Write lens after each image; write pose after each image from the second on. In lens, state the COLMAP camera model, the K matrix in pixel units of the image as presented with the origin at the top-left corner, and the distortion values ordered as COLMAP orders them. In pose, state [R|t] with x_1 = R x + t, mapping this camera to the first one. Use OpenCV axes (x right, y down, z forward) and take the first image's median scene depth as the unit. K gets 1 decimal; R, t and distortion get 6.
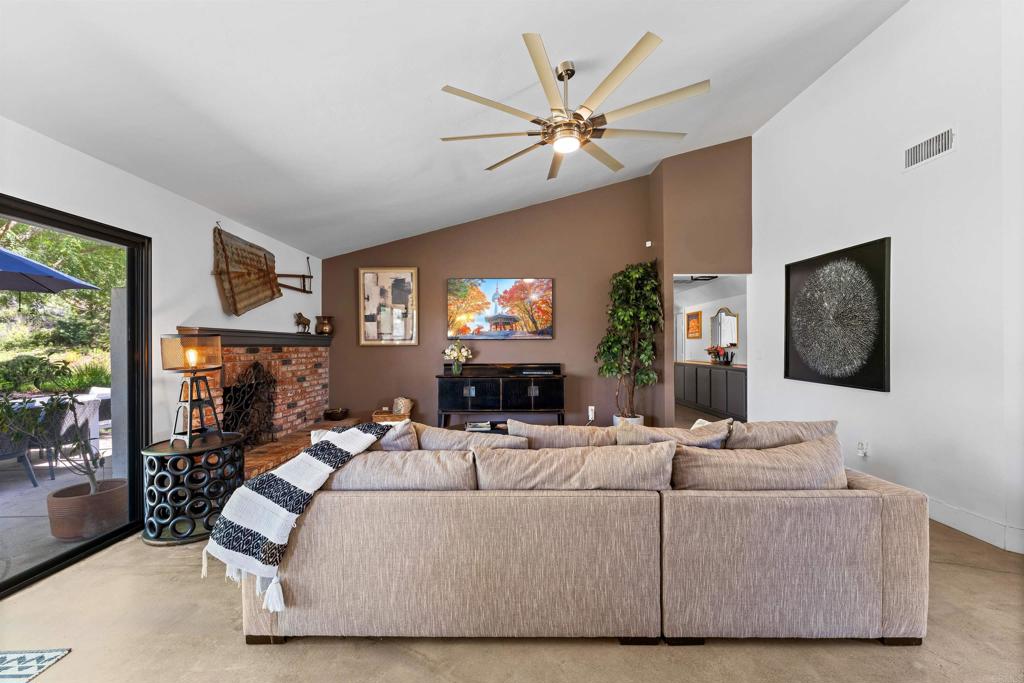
lens RADIAL K [[405.2, 0, 510.1], [0, 405.2, 346.2], [0, 0, 1]] dist [-0.001248, -0.000050]
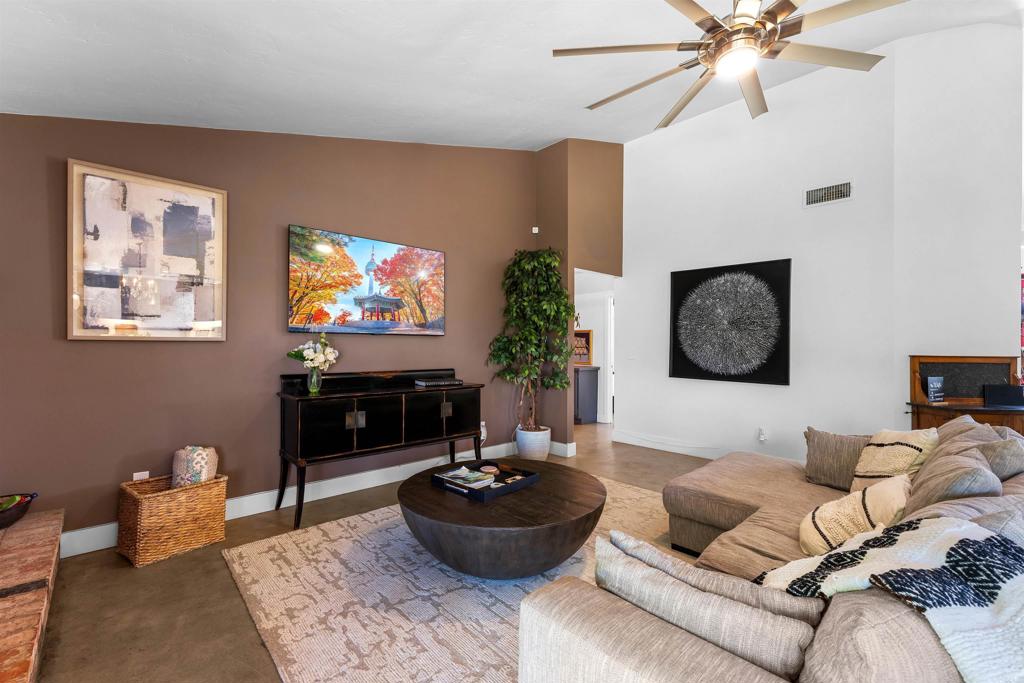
lens RADIAL K [[428.9, 0, 509.0], [0, 428.9, 342.5], [0, 0, 1]] dist [0.001083, -0.000416]
pose [[0.746349, 0.011836, 0.665450, -0.347822], [-0.009048, 0.999930, -0.007638, 0.000501], [-0.665493, -0.000320, 0.746404, 0.374017]]
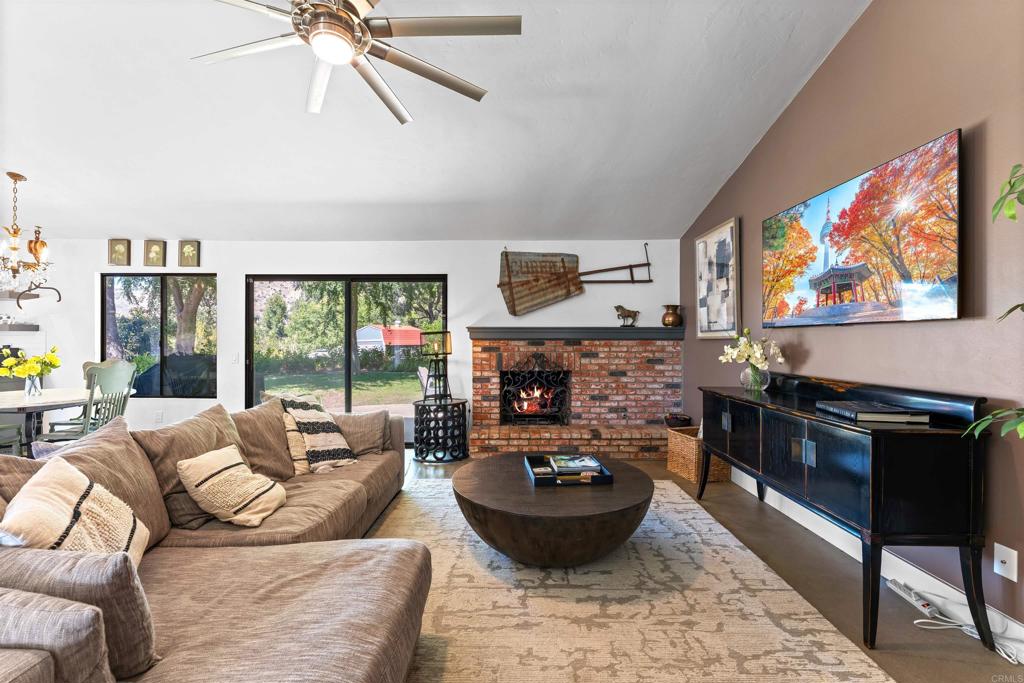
lens RADIAL K [[428.9, 0, 521.4], [0, 428.9, 340.7], [0, 0, 1]] dist [0.001083, -0.000416]
pose [[0.016717, 0.002570, -0.999857, 0.475116], [0.001917, 0.999995, 0.002603, -0.000820], [0.999858, -0.001960, 0.016712, 0.700230]]
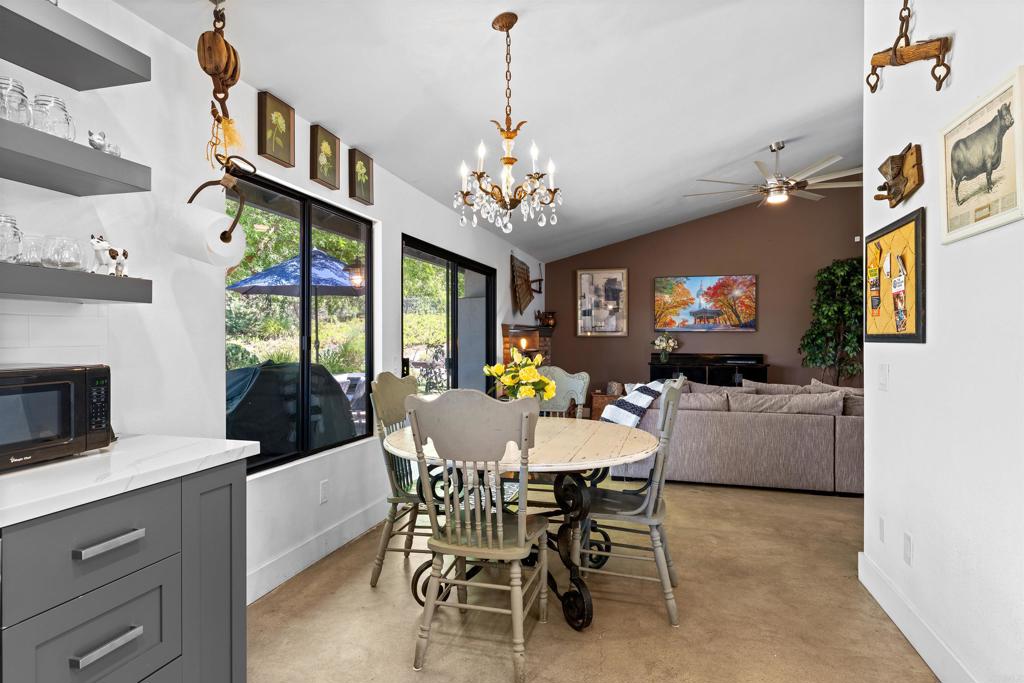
lens RADIAL K [[557.1, 0, 514.2], [0, 557.1, 341.3], [0, 0, 1]] dist [0.003077, -0.000803]
pose [[0.964099, 0.008074, -0.265420, -0.128486], [-0.006333, 0.999952, 0.007414, 0.001325], [0.265467, -0.005467, 0.964104, -0.640946]]
